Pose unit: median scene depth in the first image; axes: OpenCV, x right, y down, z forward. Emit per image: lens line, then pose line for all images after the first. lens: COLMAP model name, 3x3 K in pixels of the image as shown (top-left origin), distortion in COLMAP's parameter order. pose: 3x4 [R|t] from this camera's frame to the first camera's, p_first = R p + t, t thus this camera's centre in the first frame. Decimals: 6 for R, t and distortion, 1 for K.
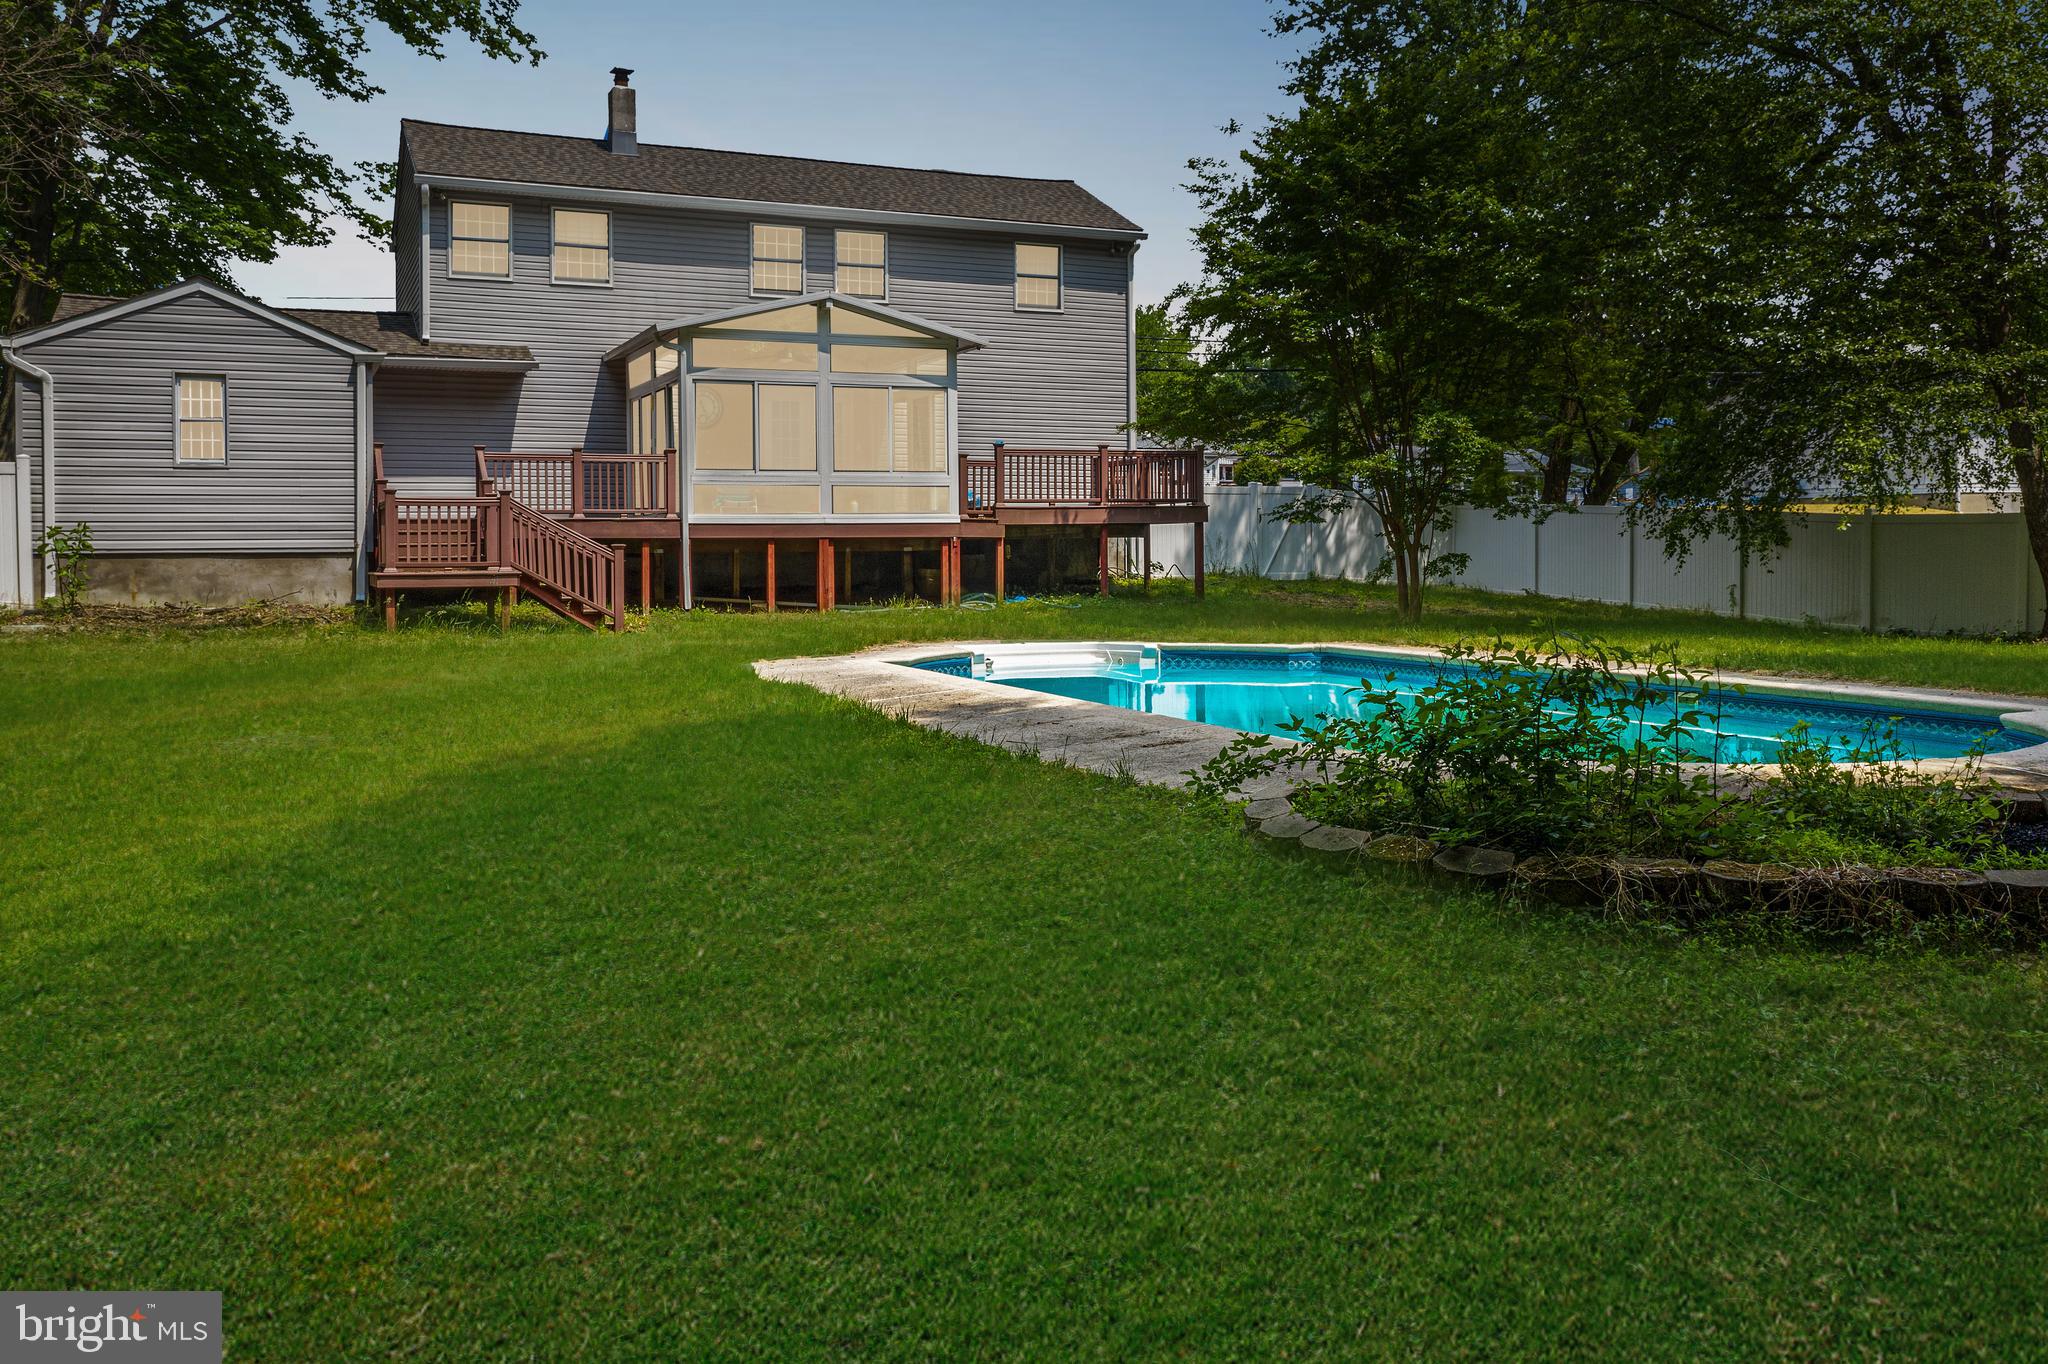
lens RADIAL K [[1645.4, 0, 1030.9], [0, 1645.4, 665.6], [0, 0, 1]] dist [-0.003681, 0.017160]
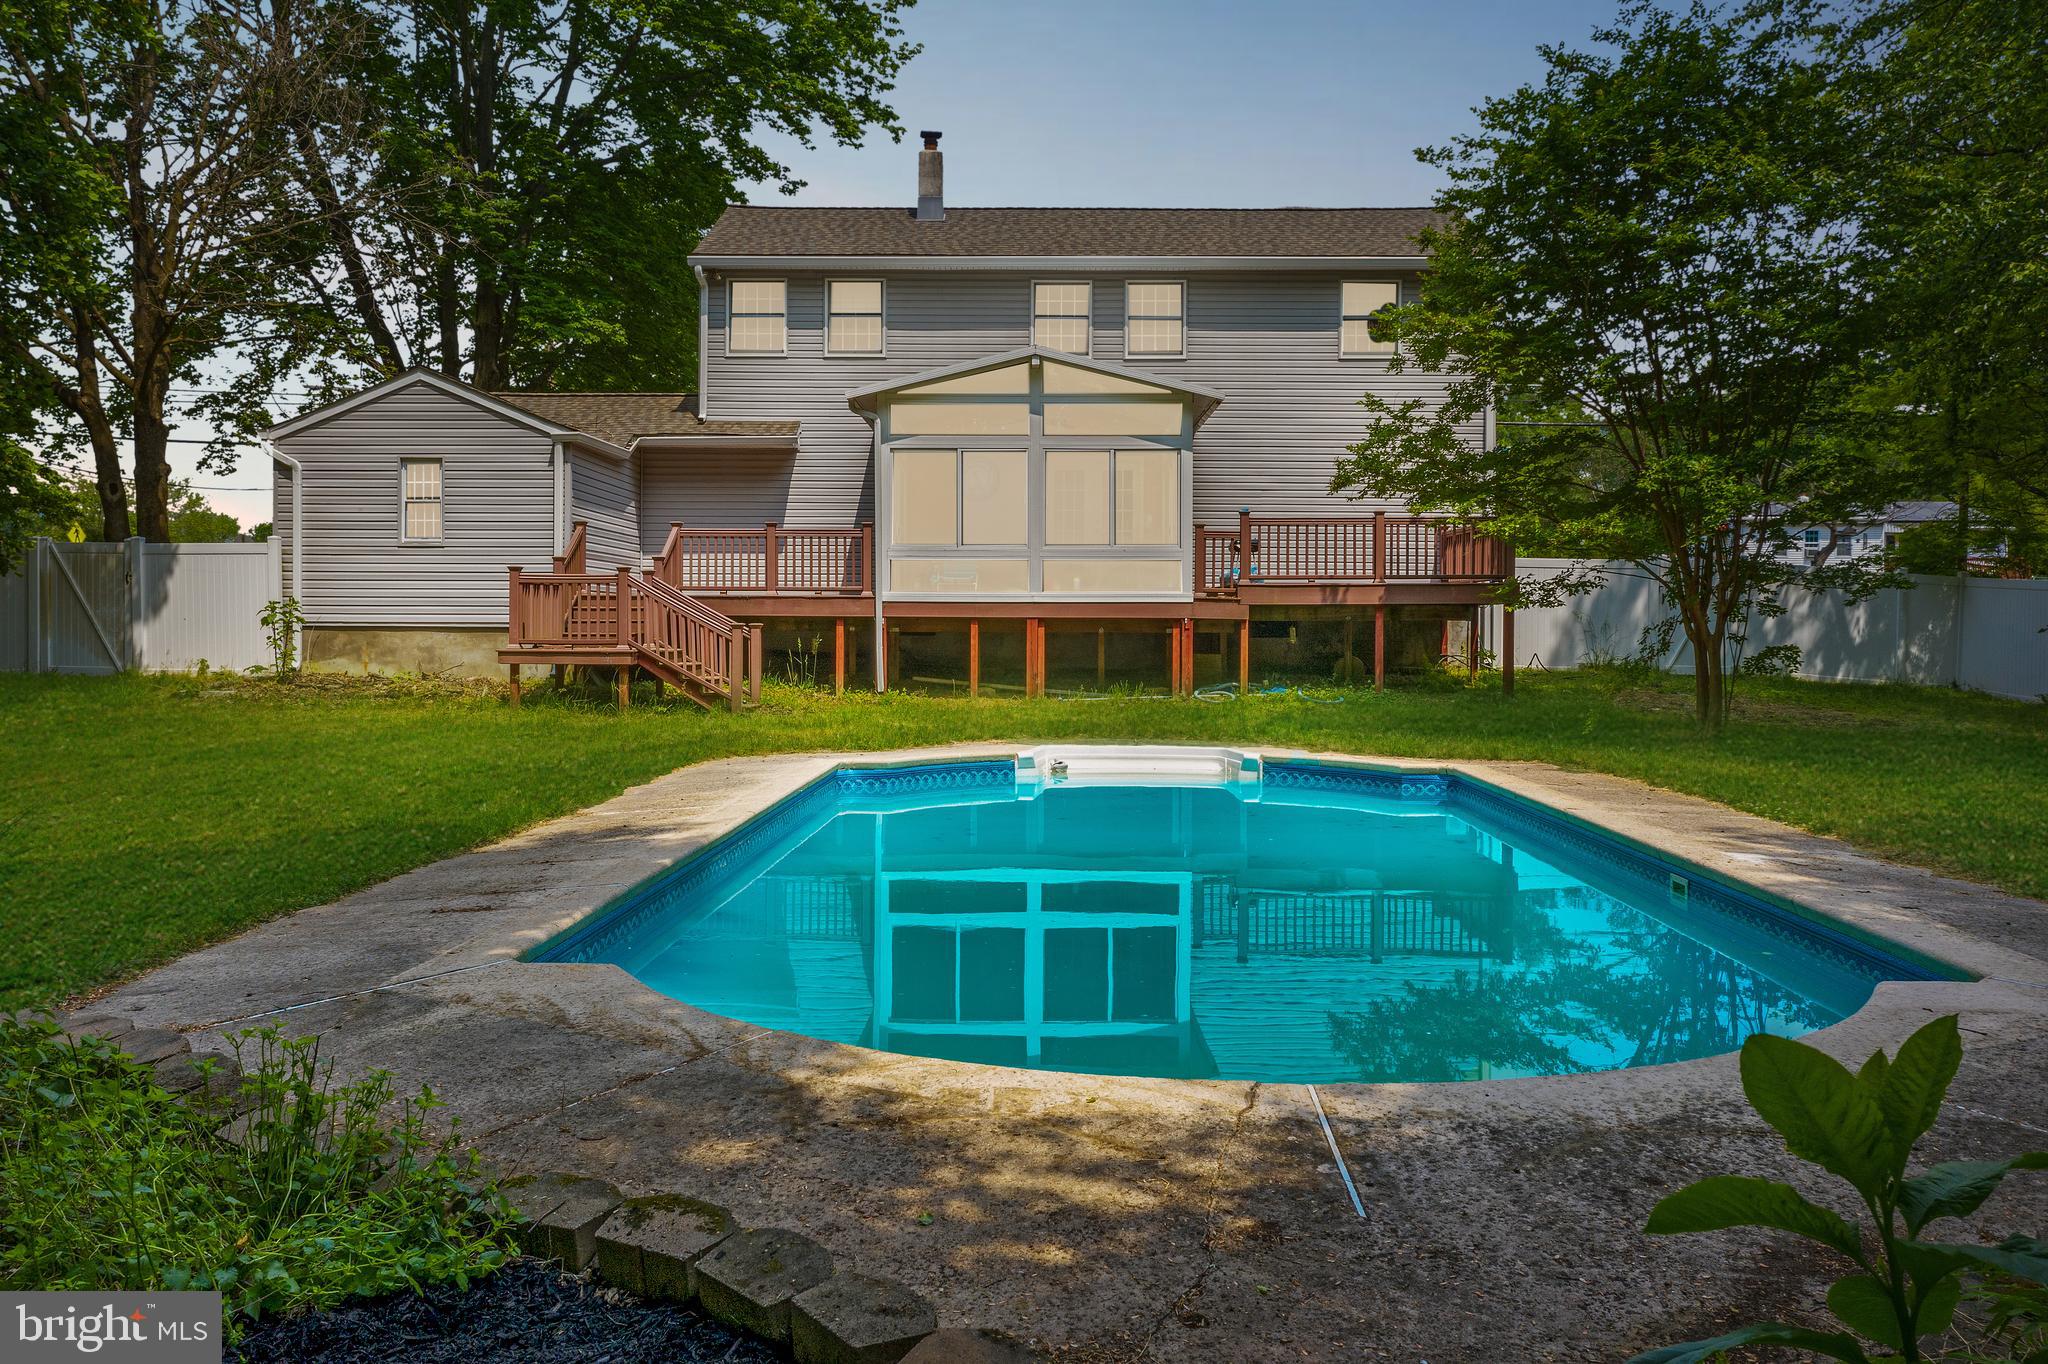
lens RADIAL K [[1645.4, 0, 1021.5], [0, 1645.4, 697.0], [0, 0, 1]] dist [-0.003681, 0.017160]
pose [[0.910166, 0.029957, -0.413159, 0.237126], [-0.040708, 0.999022, -0.017243, -0.017334], [0.412238, 0.032513, 0.910496, 0.165816]]
